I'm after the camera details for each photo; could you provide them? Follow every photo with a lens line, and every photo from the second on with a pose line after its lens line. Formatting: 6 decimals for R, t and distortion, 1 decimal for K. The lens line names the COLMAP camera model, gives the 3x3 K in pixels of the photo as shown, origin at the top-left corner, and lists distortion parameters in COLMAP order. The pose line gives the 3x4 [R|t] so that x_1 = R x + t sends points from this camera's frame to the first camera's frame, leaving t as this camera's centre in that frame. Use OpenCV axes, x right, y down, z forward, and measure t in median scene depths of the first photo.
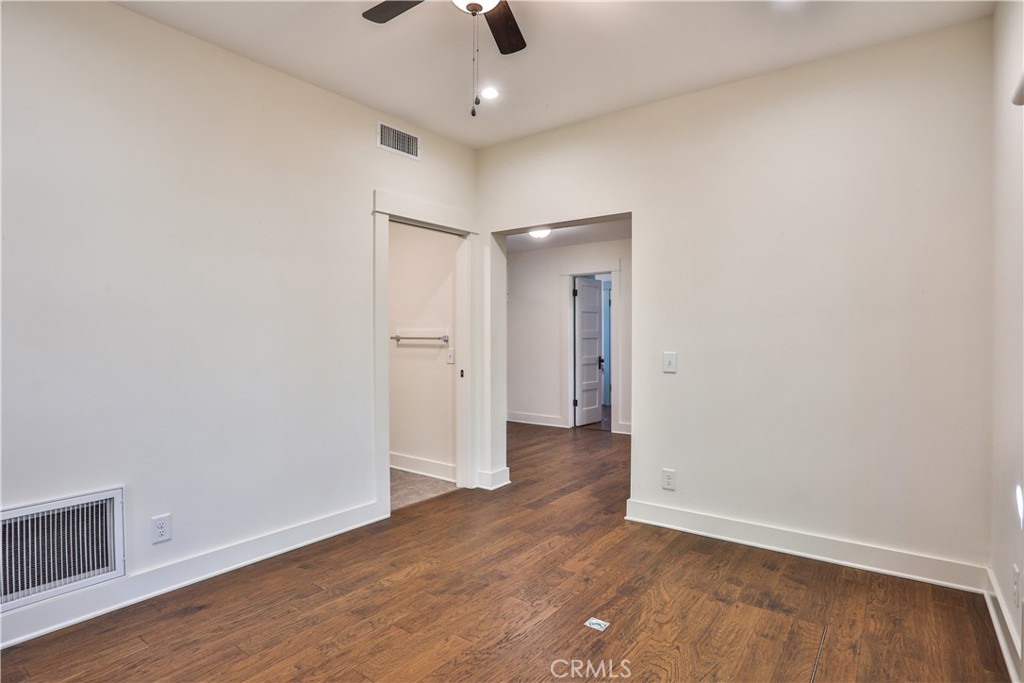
lens RADIAL K [[531.4, 0, 507.6], [0, 531.4, 340.0], [0, 0, 1]] dist [-0.078634, 0.033781]
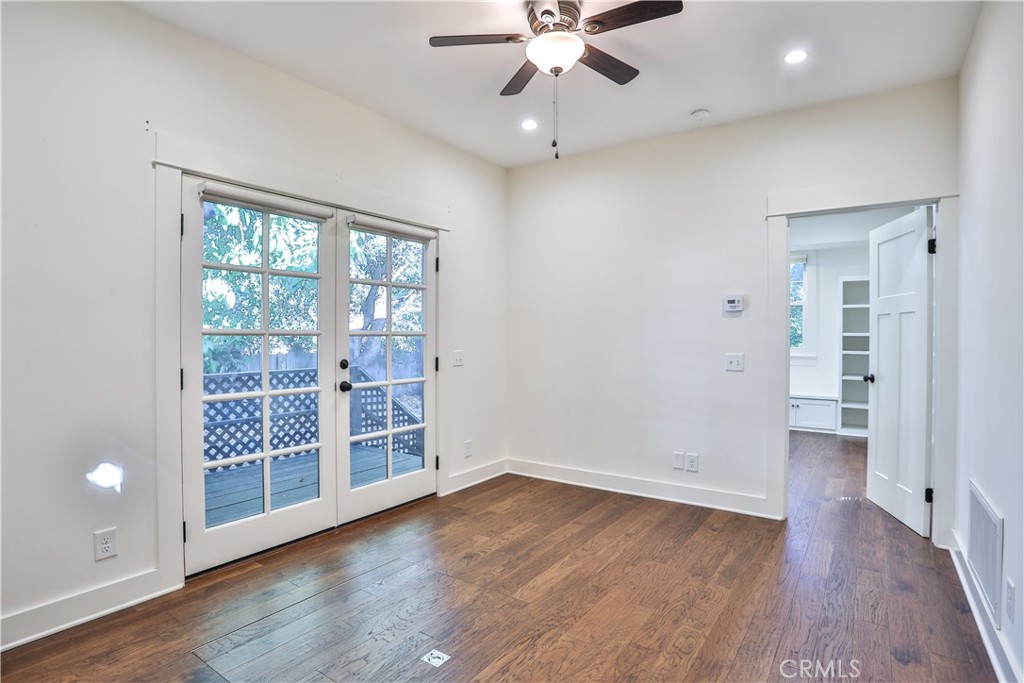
lens RADIAL K [[531.4, 0, 507.6], [0, 531.4, 340.0], [0, 0, 1]] dist [-0.078634, 0.033781]
pose [[-0.999511, 0.000807, -0.031273, 0.078881], [0.000336, 0.999886, 0.015072, -0.017030], [0.031281, 0.015054, -0.999397, 1.968212]]
